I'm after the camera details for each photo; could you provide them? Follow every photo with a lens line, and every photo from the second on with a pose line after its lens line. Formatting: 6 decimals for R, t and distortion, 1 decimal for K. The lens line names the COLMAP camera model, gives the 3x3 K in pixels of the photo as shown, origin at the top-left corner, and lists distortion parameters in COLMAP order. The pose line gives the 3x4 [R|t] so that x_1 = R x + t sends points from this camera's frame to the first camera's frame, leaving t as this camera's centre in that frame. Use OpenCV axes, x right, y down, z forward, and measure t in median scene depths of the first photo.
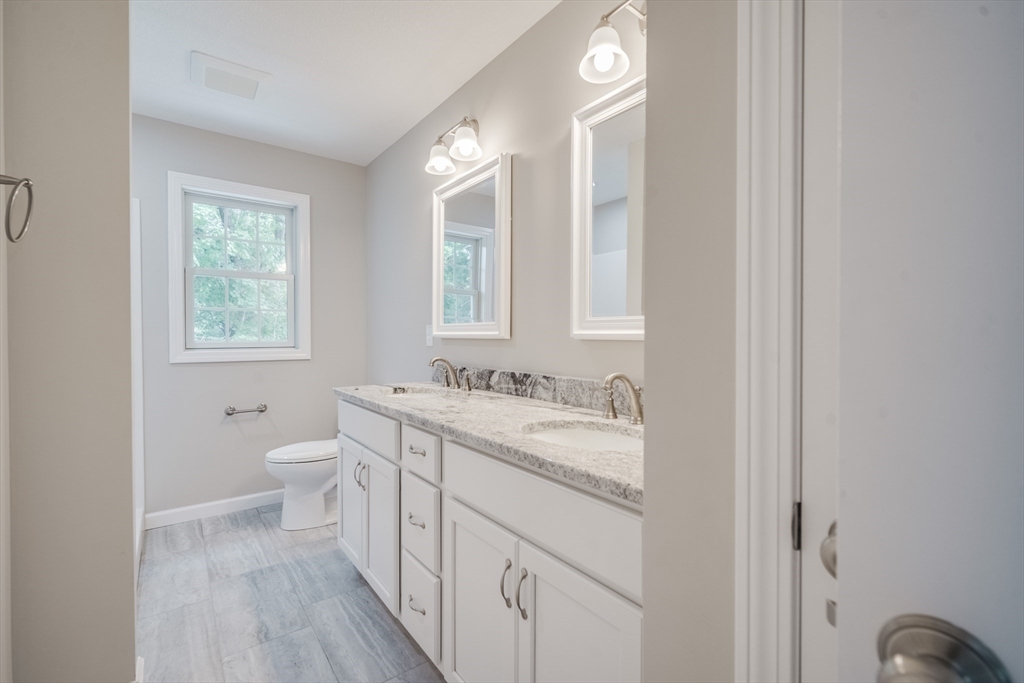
lens RADIAL K [[459.0, 0, 498.8], [0, 459.0, 336.6], [0, 0, 1]] dist [0.010374, -0.000486]
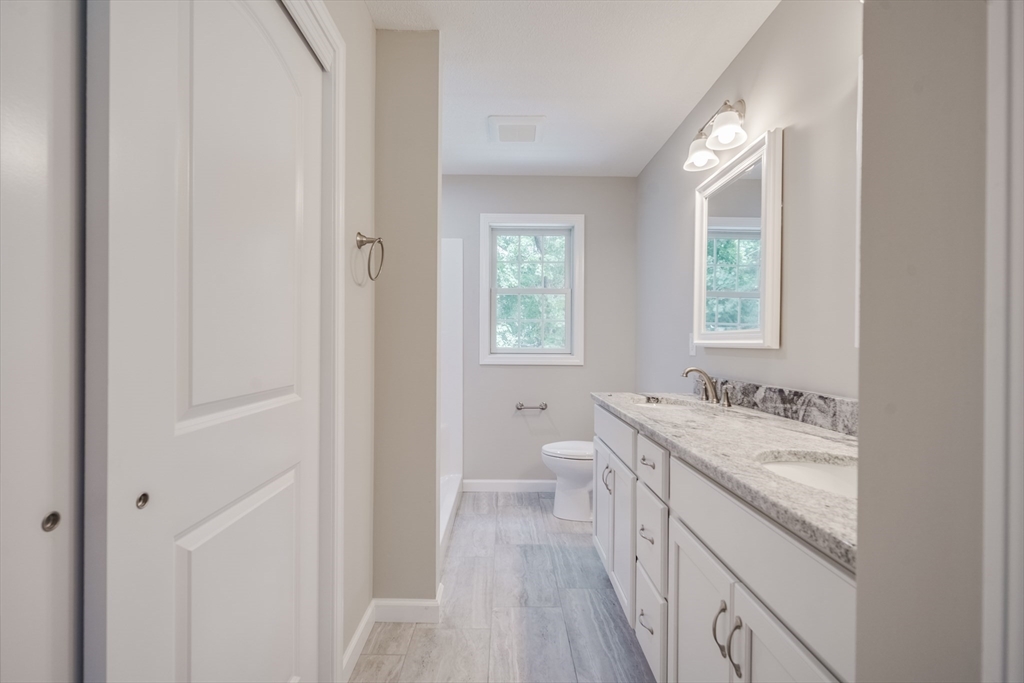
lens RADIAL K [[459.0, 0, 503.8], [0, 459.0, 339.7], [0, 0, 1]] dist [0.010374, -0.000486]
pose [[0.804324, 0.001213, -0.594189, 0.119928], [-0.008158, 0.999926, -0.009002, 0.000119], [0.594134, 0.012087, 0.804275, 0.025590]]
